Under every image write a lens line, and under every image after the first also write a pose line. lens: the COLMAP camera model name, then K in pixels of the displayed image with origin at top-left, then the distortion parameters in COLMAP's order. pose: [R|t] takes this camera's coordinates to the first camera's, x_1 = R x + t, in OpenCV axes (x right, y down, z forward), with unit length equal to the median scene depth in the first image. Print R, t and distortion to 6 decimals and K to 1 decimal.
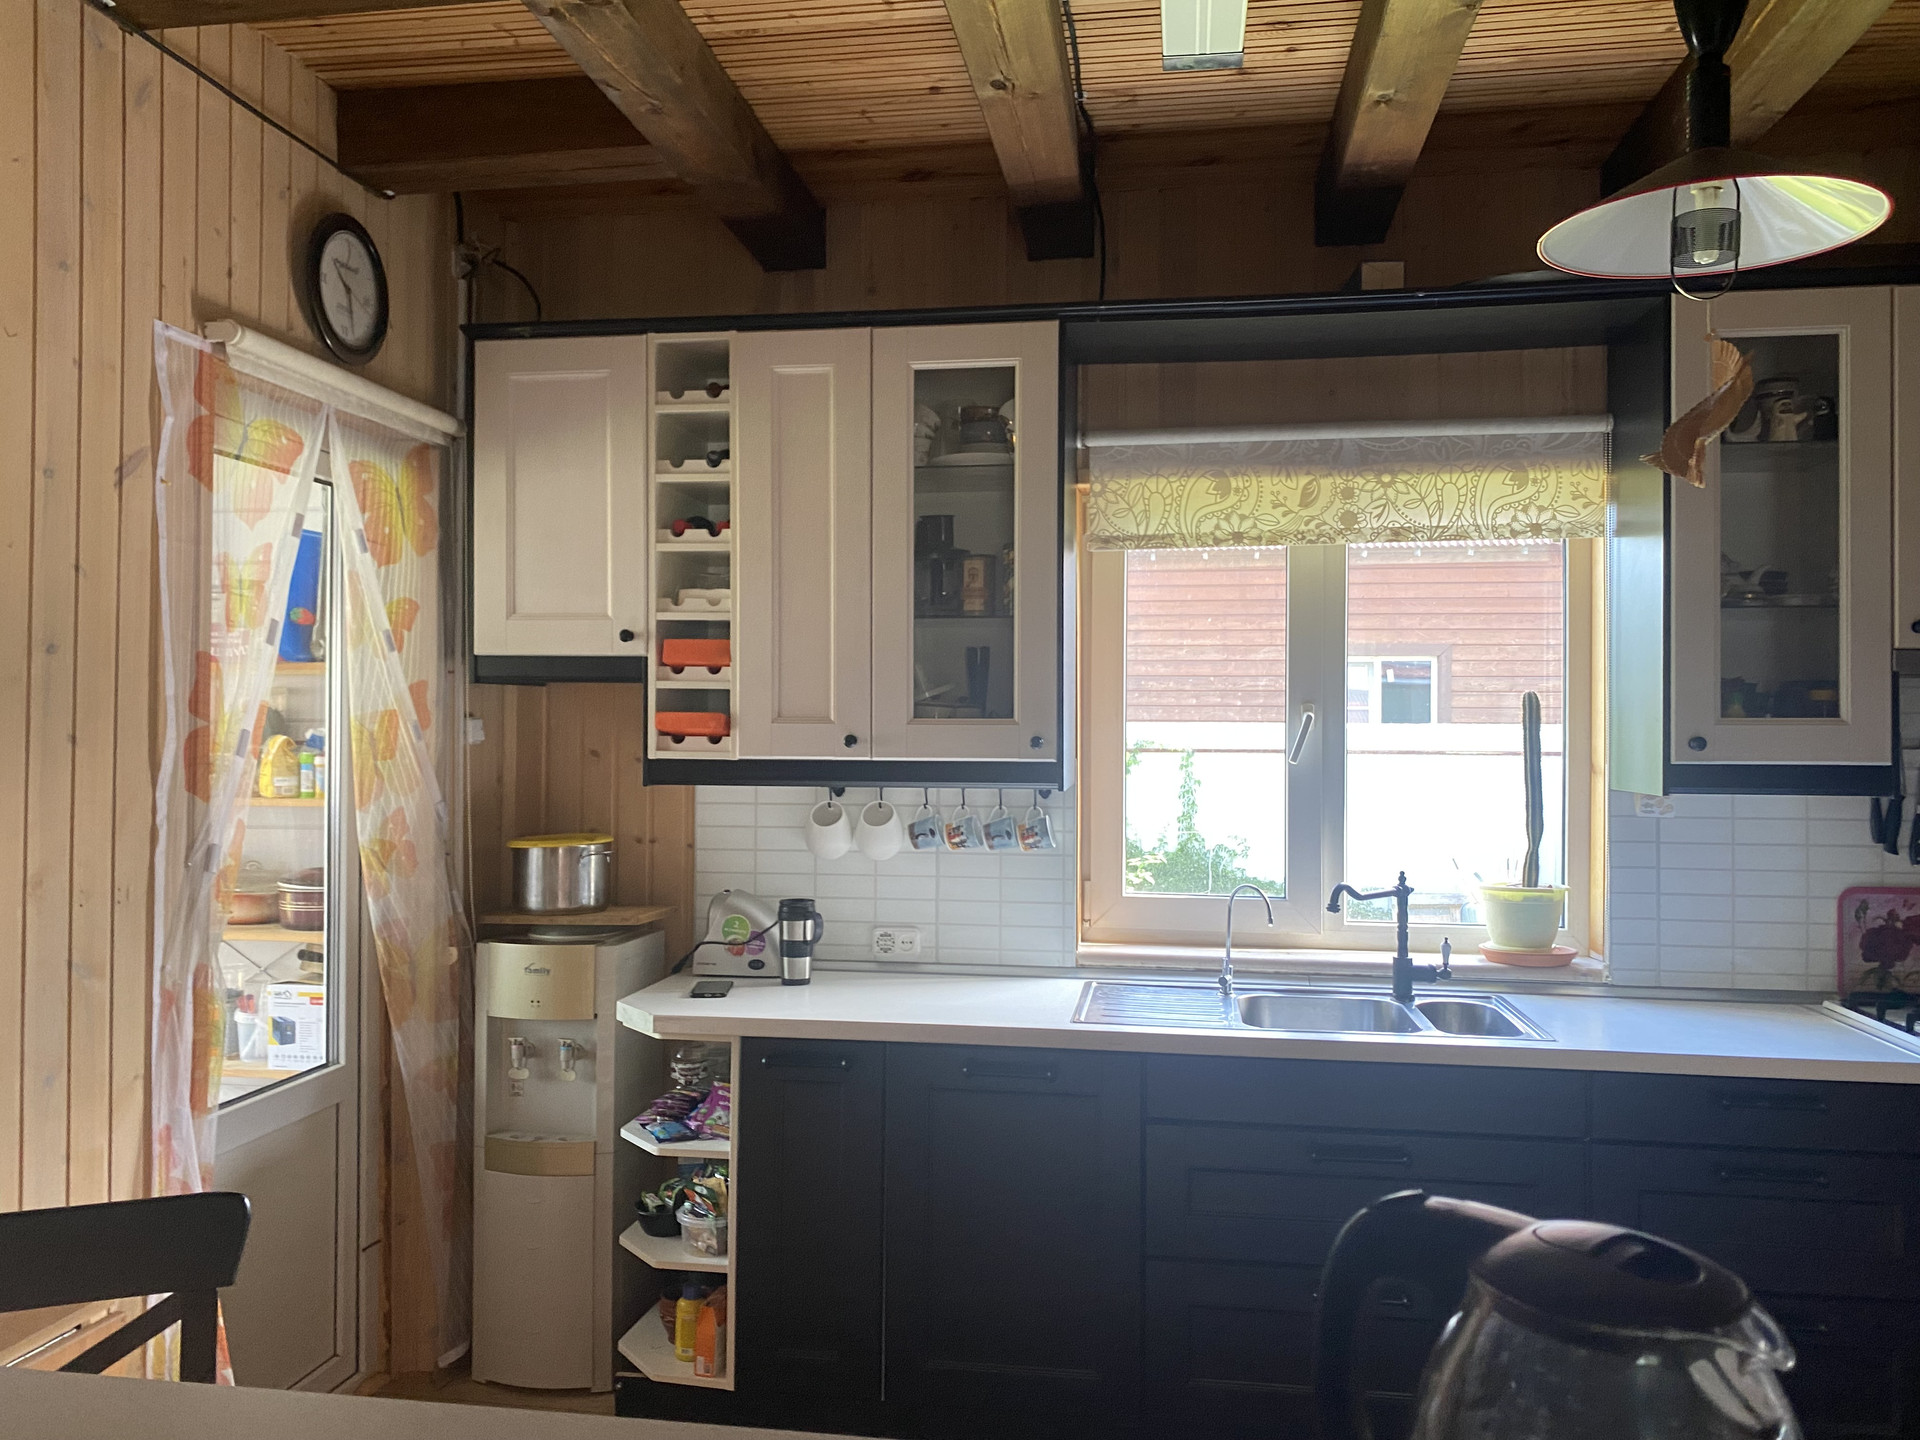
lens RADIAL K [[1467.8, 0, 960.1], [0, 1467.8, 725.6], [0, 0, 1]] dist [0.120128, -0.266188]
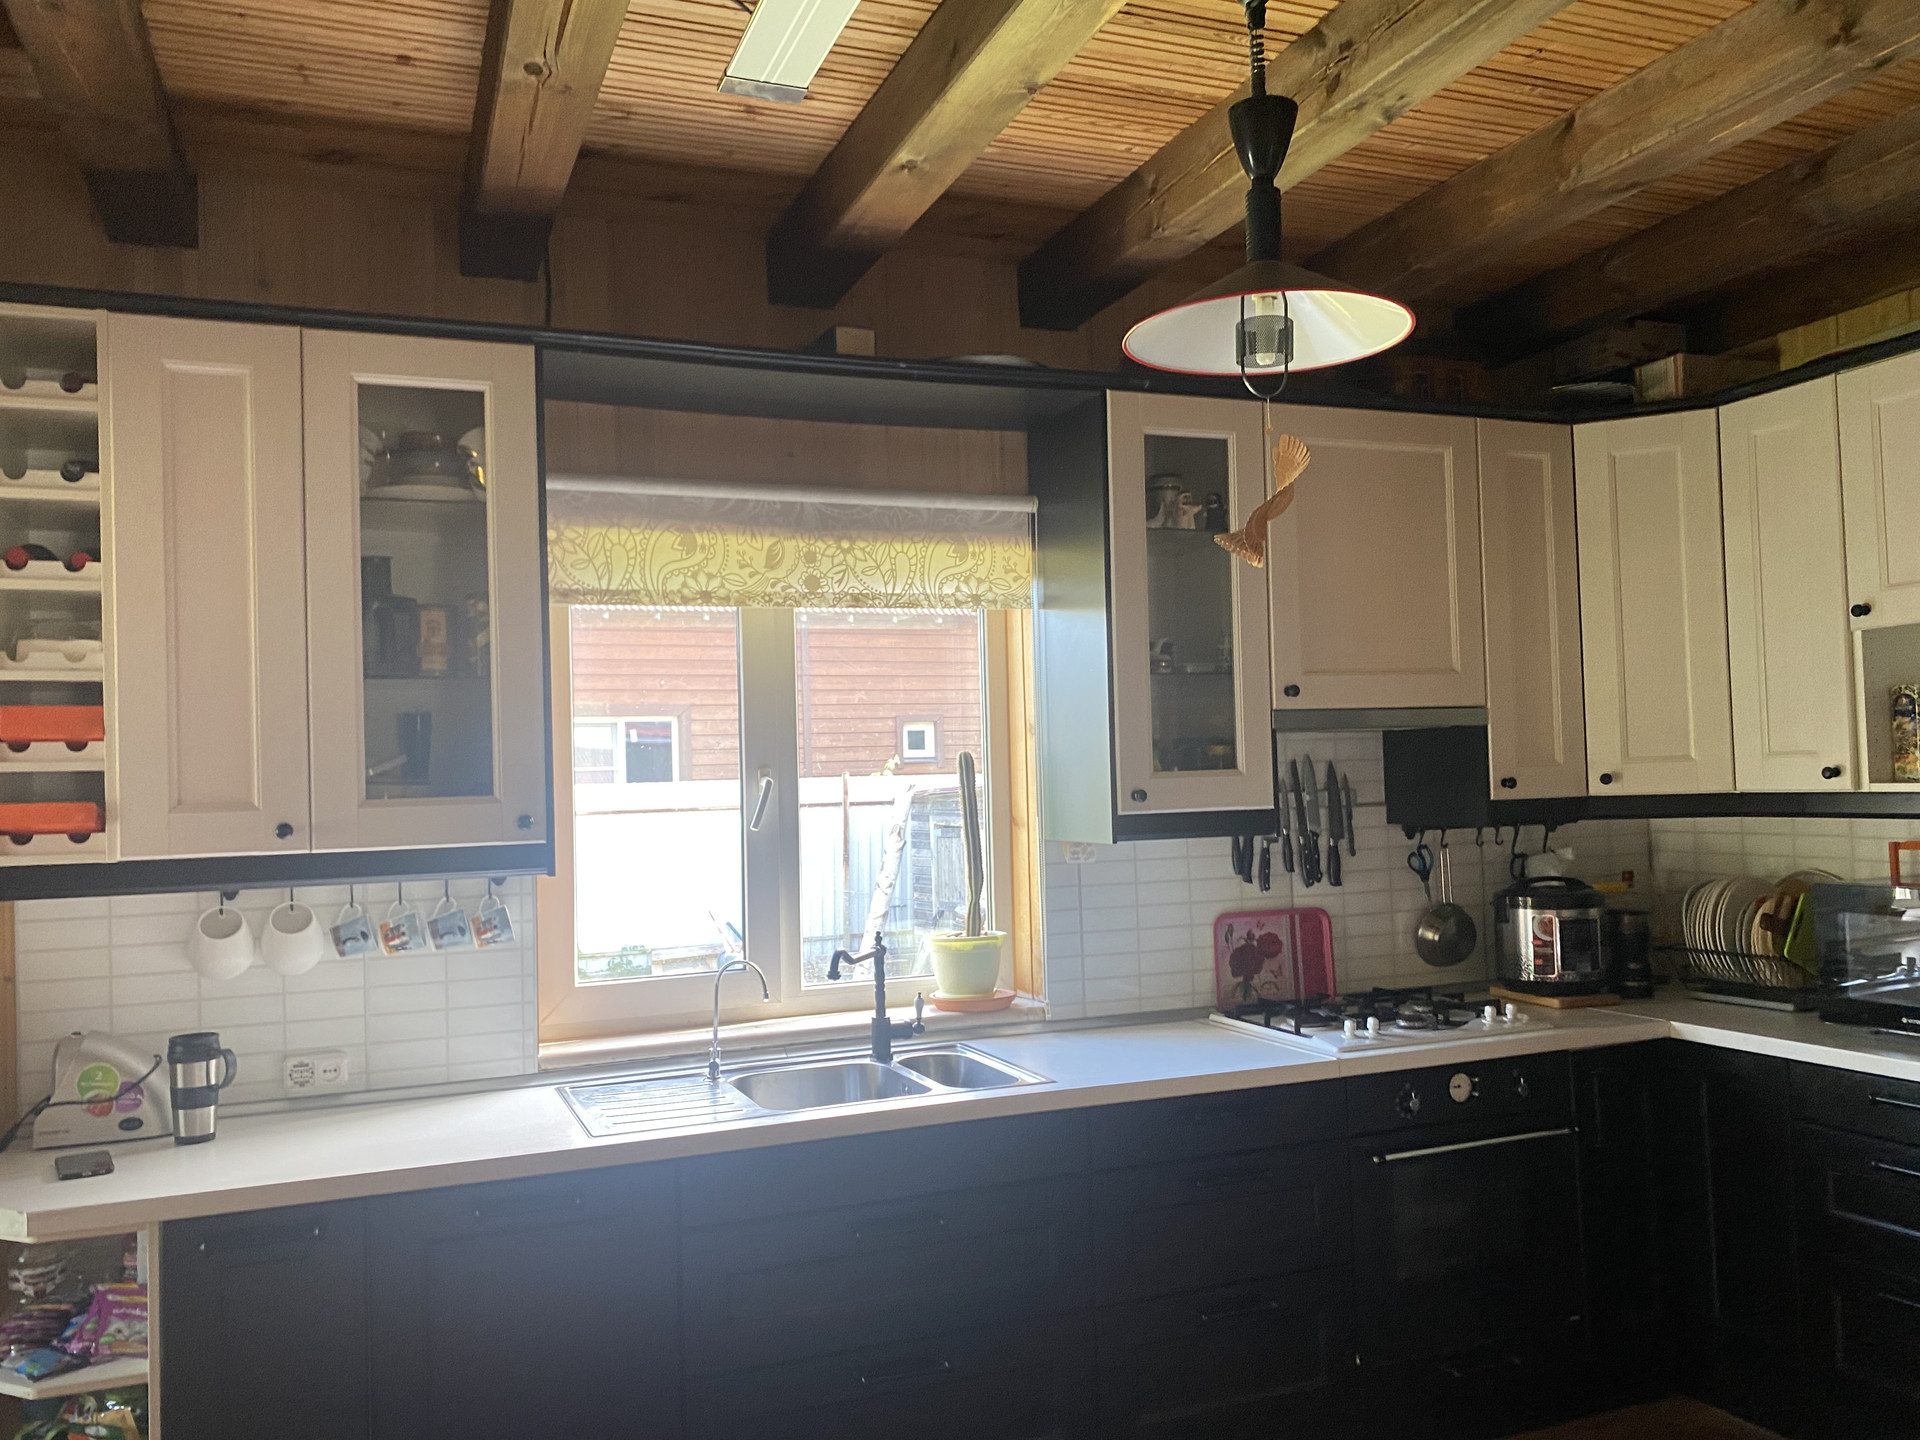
lens RADIAL K [[1466.6, 0, 957.9], [0, 1466.6, 756.7], [0, 0, 1]] dist [0.117567, -0.205287]
pose [[0.860113, -0.022883, 0.509590, -0.163407], [0.032647, 0.999415, -0.010226, -0.009347], [-0.509058, 0.025432, 0.860357, 0.102552]]
